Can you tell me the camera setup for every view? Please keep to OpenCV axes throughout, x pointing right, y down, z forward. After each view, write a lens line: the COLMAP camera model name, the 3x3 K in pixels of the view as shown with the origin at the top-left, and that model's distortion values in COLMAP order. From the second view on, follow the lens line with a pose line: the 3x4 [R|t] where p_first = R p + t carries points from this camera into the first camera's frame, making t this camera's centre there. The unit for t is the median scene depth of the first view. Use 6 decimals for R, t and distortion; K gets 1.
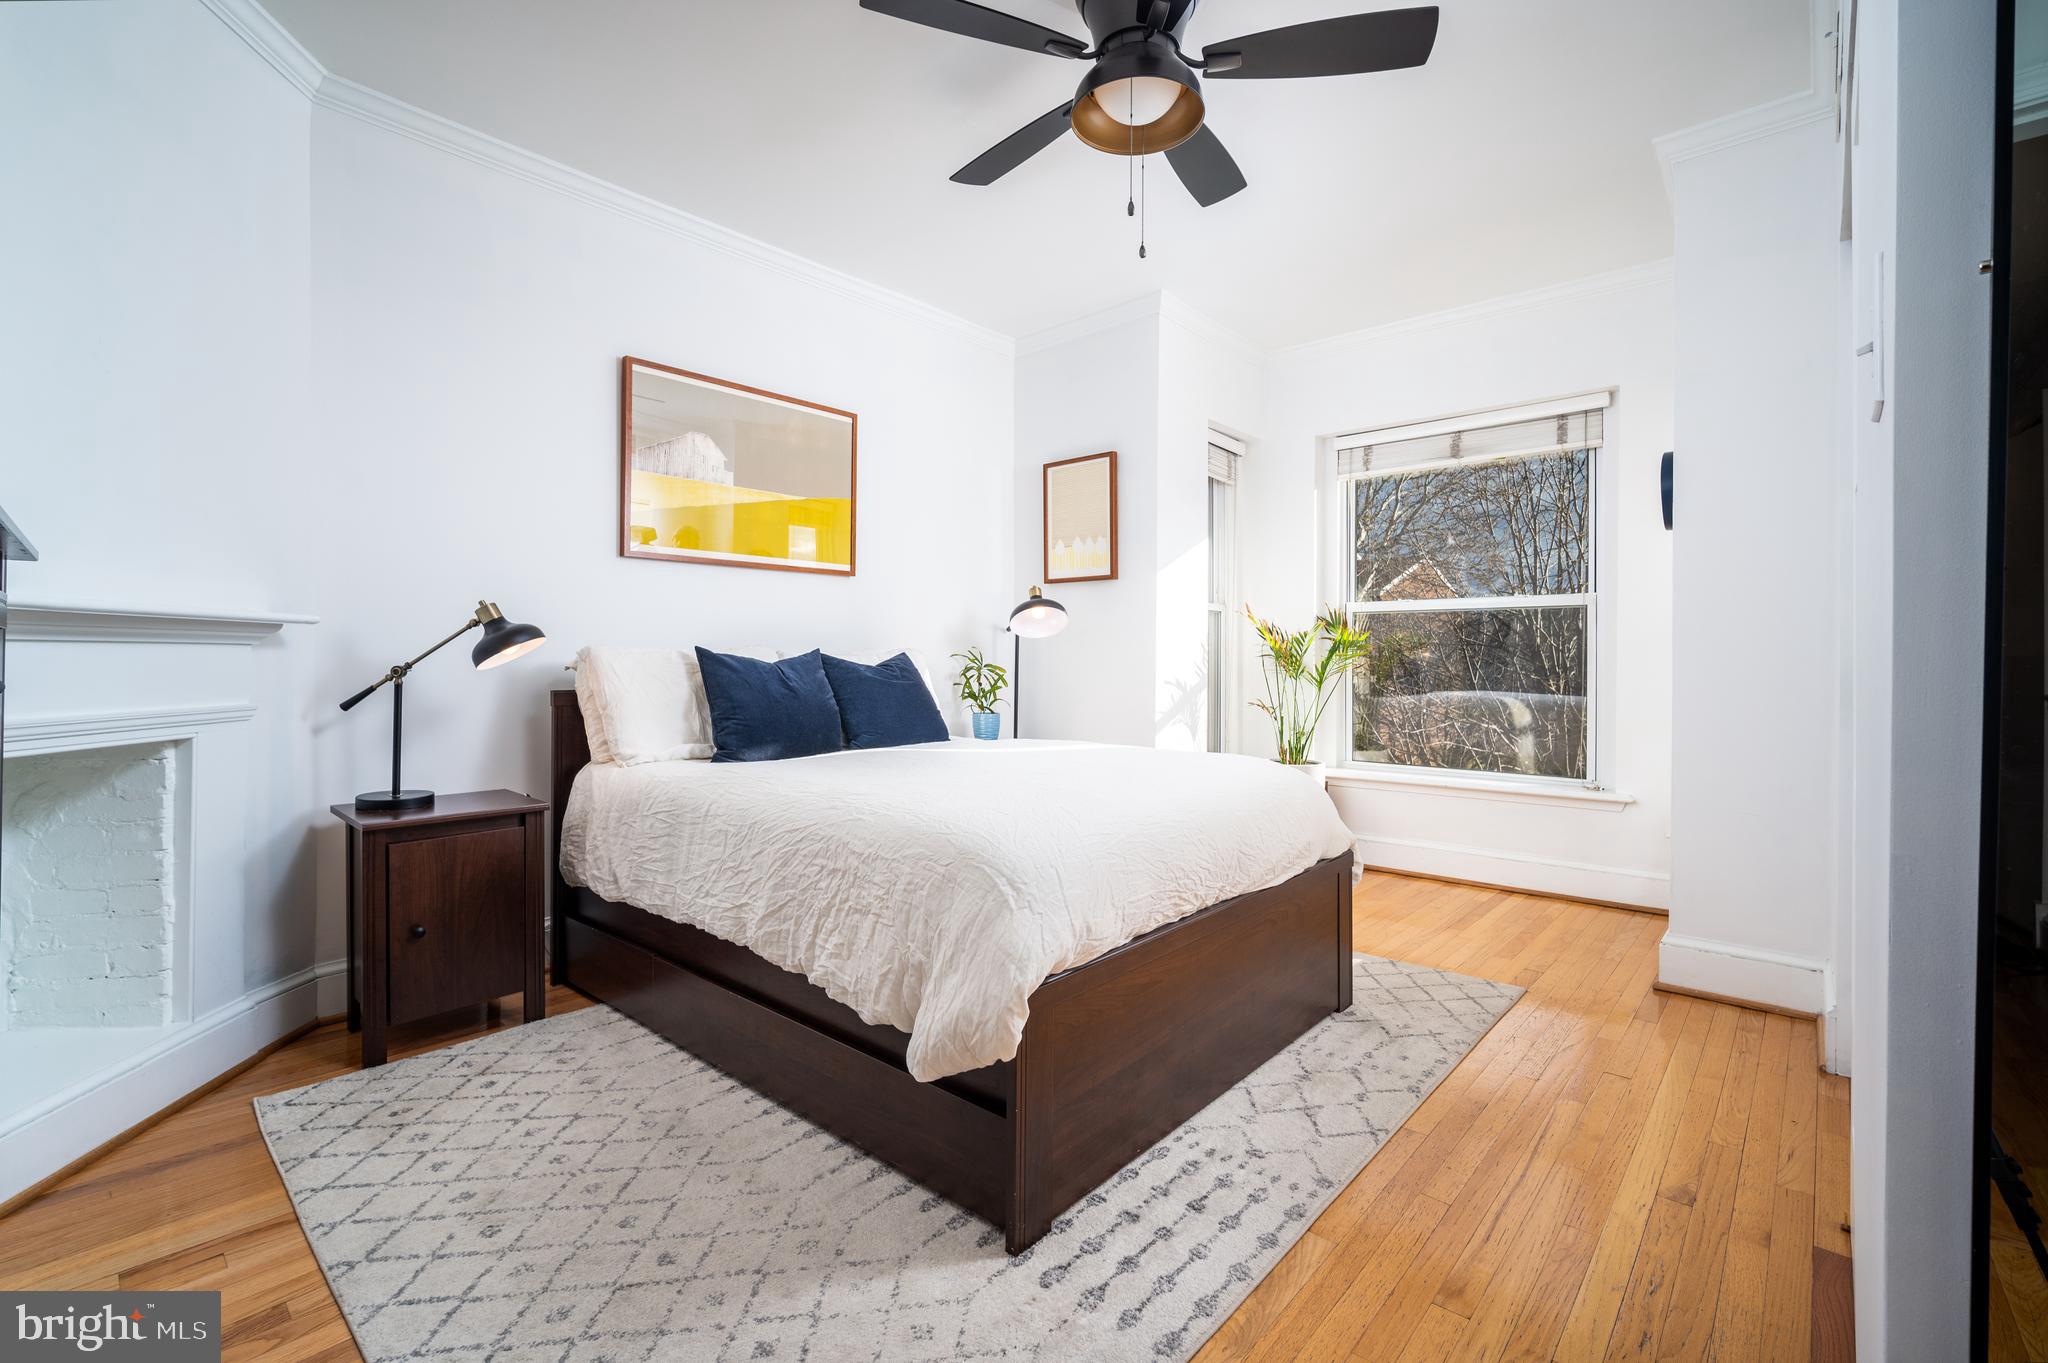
lens RADIAL K [[889.9, 0, 1033.2], [0, 889.9, 667.9], [0, 0, 1]] dist [-0.014345, 0.002781]
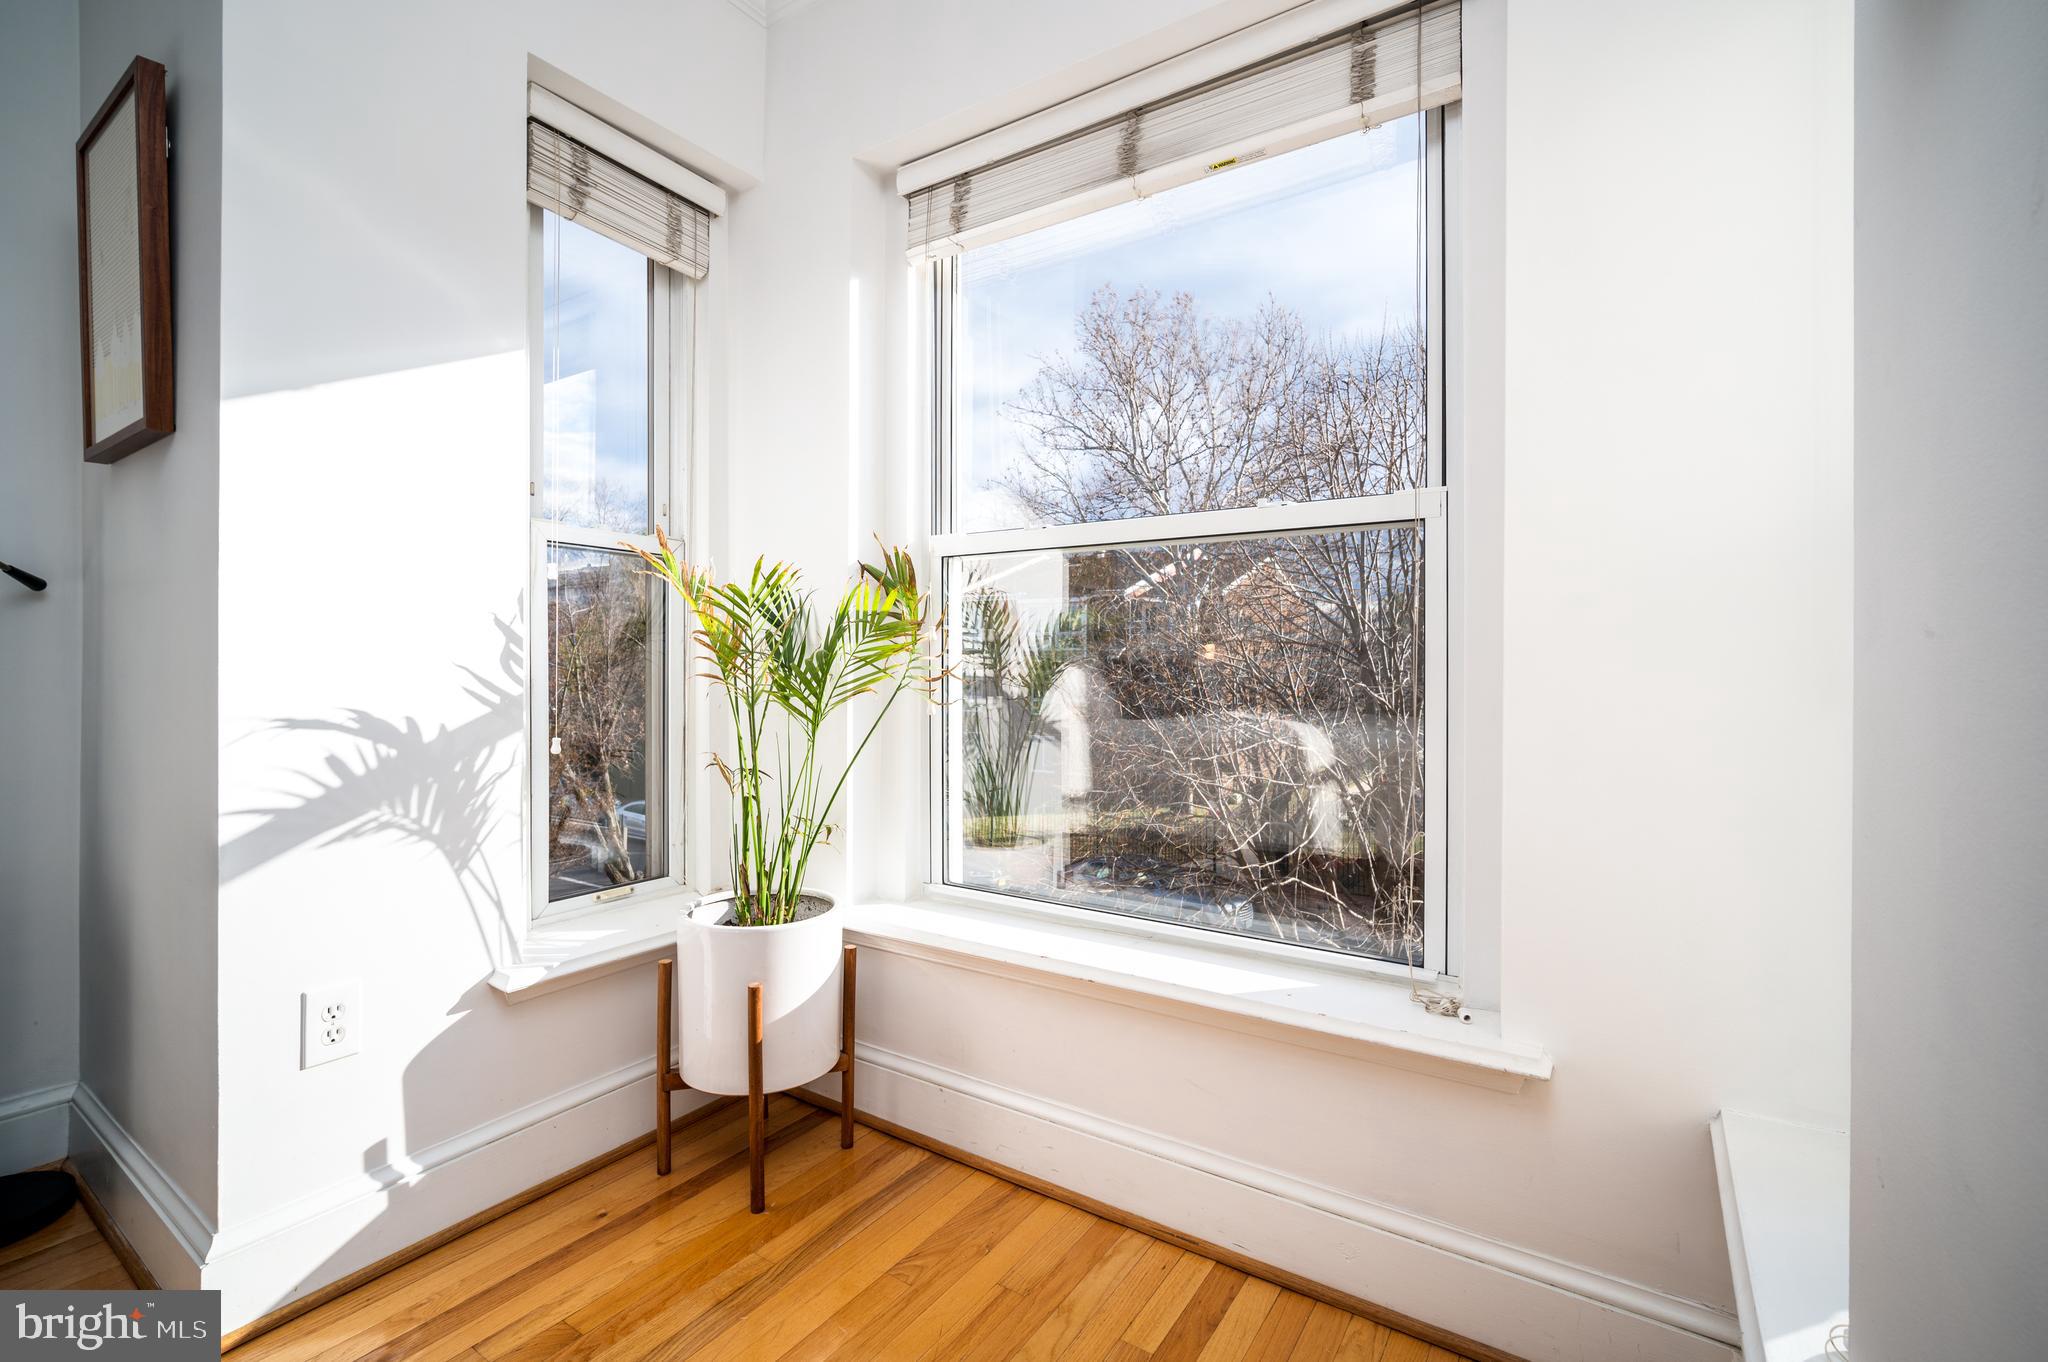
lens RADIAL K [[889.9, 0, 1015.3], [0, 889.9, 671.2], [0, 0, 1]] dist [-0.014345, 0.002781]
pose [[0.991670, -0.000306, 0.128804, 0.346382], [0.000155, 0.999999, 0.001187, -0.004019], [-0.128804, -0.001157, 0.991669, 0.557504]]
